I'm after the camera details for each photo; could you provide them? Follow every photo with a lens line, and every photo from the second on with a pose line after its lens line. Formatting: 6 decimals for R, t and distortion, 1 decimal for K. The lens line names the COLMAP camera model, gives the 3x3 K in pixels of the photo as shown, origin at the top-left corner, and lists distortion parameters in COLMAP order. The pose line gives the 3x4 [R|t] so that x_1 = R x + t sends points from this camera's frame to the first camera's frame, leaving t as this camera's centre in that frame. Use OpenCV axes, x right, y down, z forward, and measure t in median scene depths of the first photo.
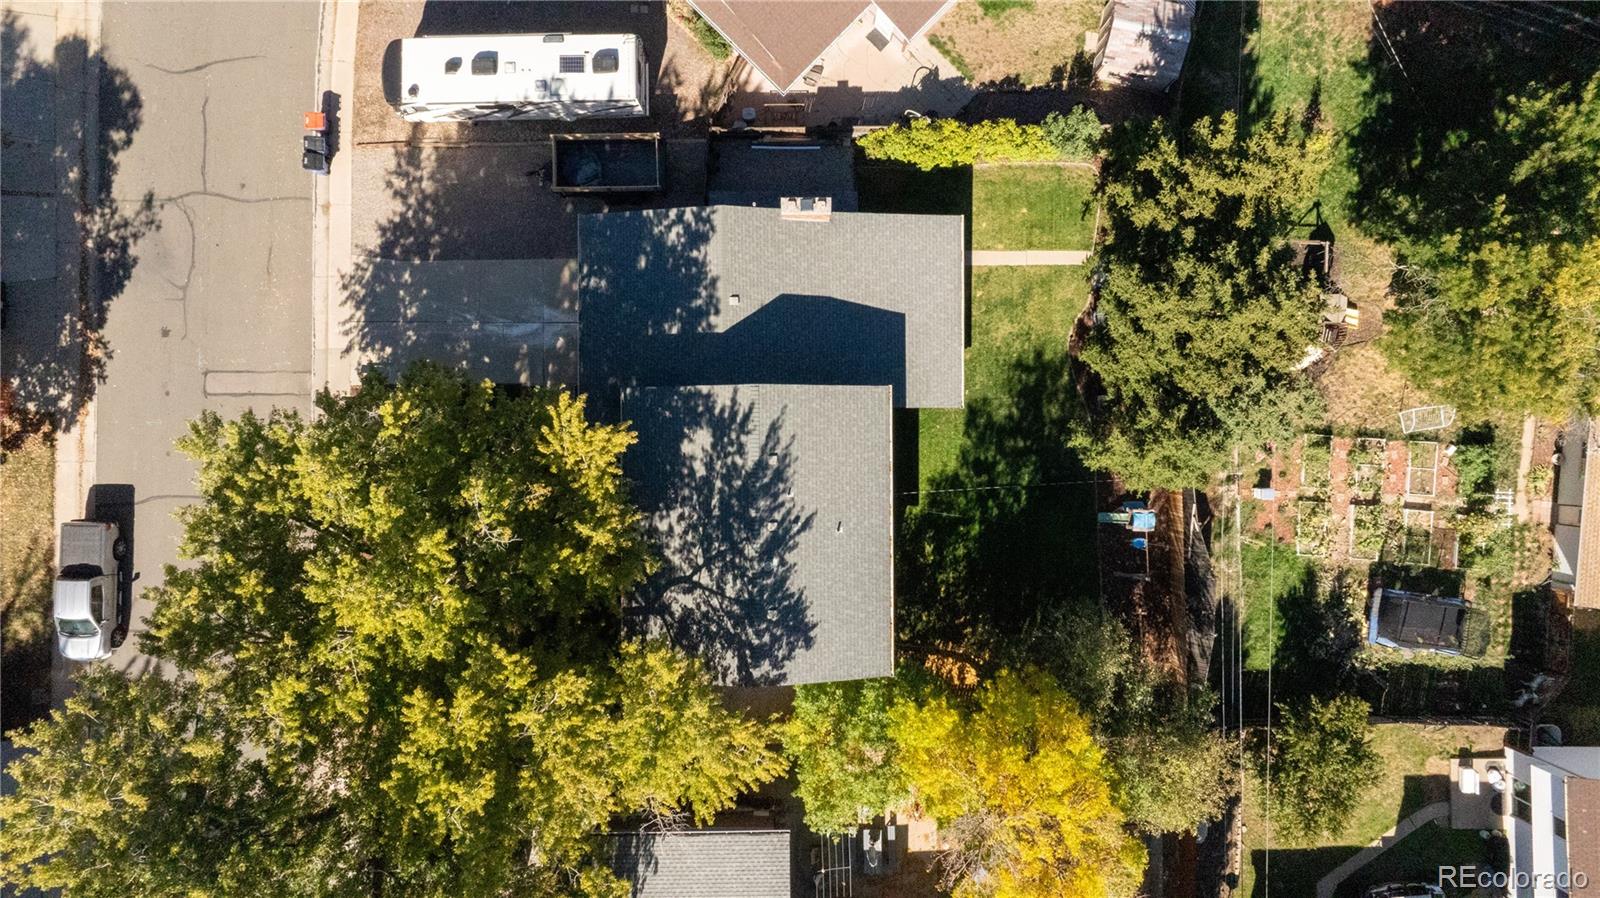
lens RADIAL K [[1107.3, 0, 800.0], [0, 1107.3, 449.0], [0, 0, 1]] dist [0.002961, 0.002120]
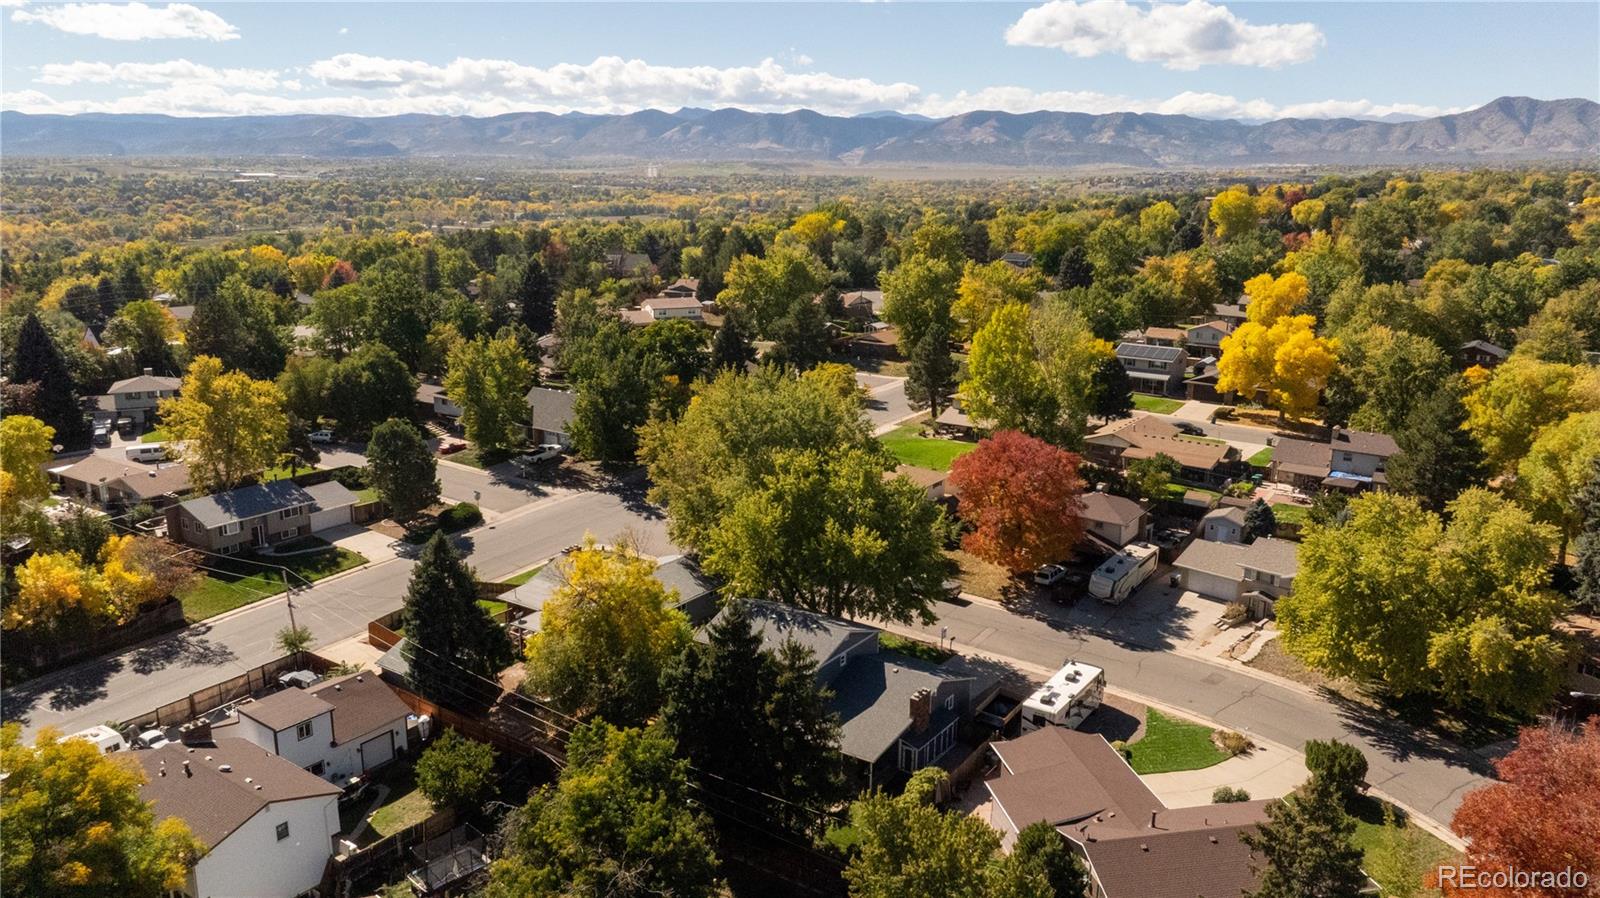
lens RADIAL K [[1107.3, 0, 800.0], [0, 1107.3, 449.0], [0, 0, 1]] dist [0.002961, 0.002120]
pose [[-0.574371, 0.174916, -0.799689, 1.331585], [-0.818594, -0.124468, 0.560724, -0.915440], [-0.001456, 0.976684, 0.214676, 0.202550]]
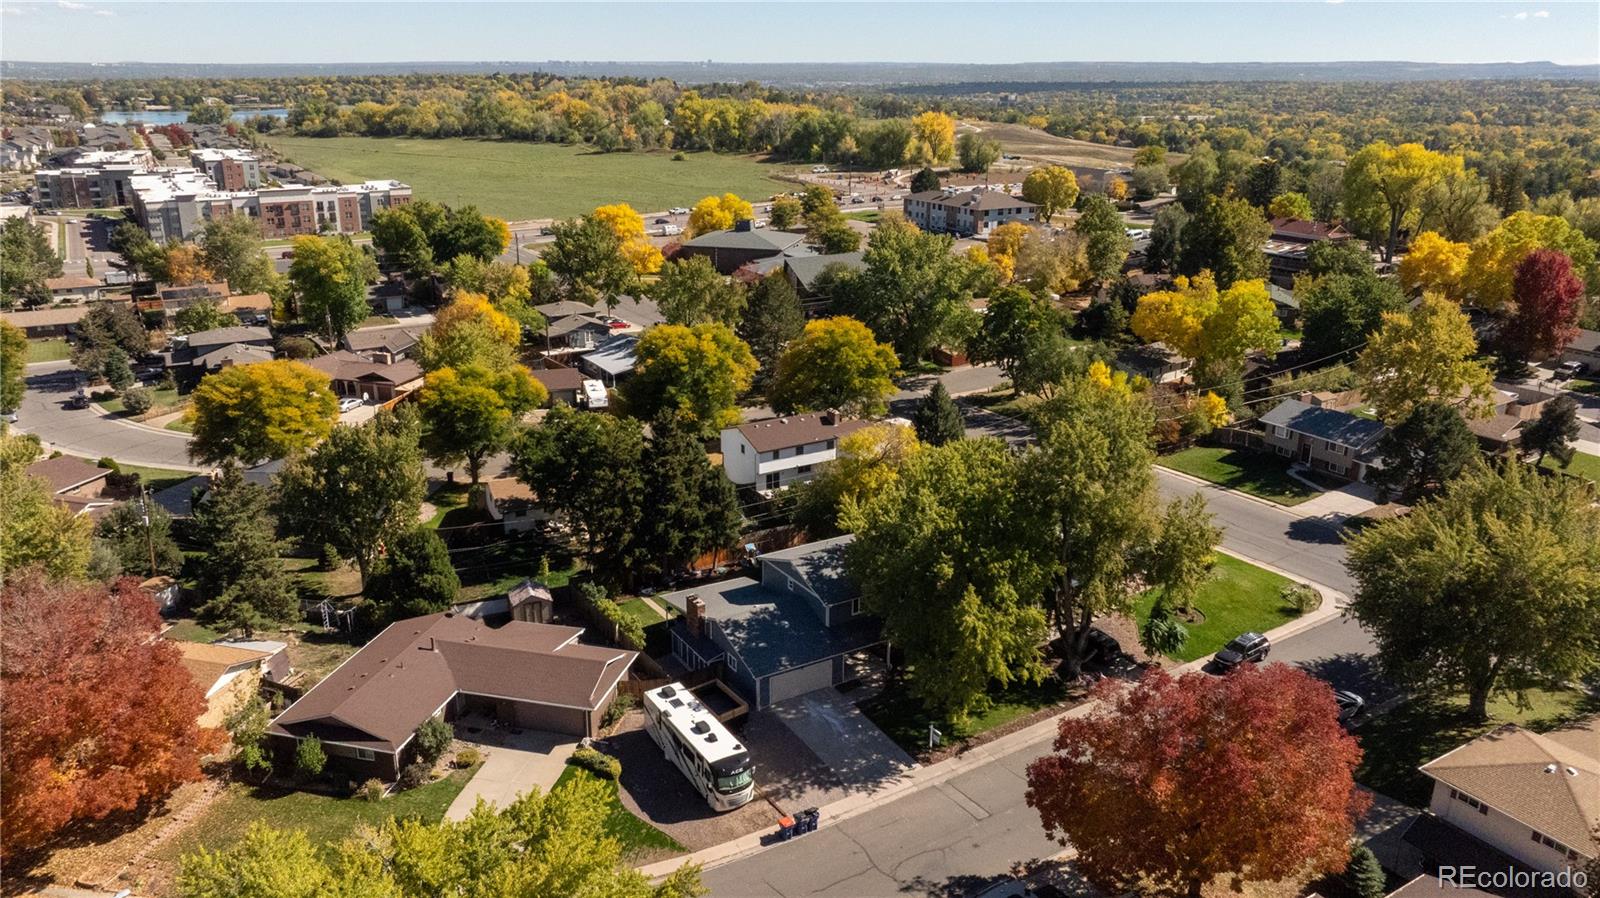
lens RADIAL K [[1107.3, 0, 800.0], [0, 1107.3, 449.0], [0, 0, 1]] dist [0.002961, 0.002120]
pose [[-0.526816, -0.295195, 0.797073, -1.393089], [0.849154, -0.141479, 0.508843, -0.907647], [-0.037439, 0.944904, 0.325199, 0.108677]]
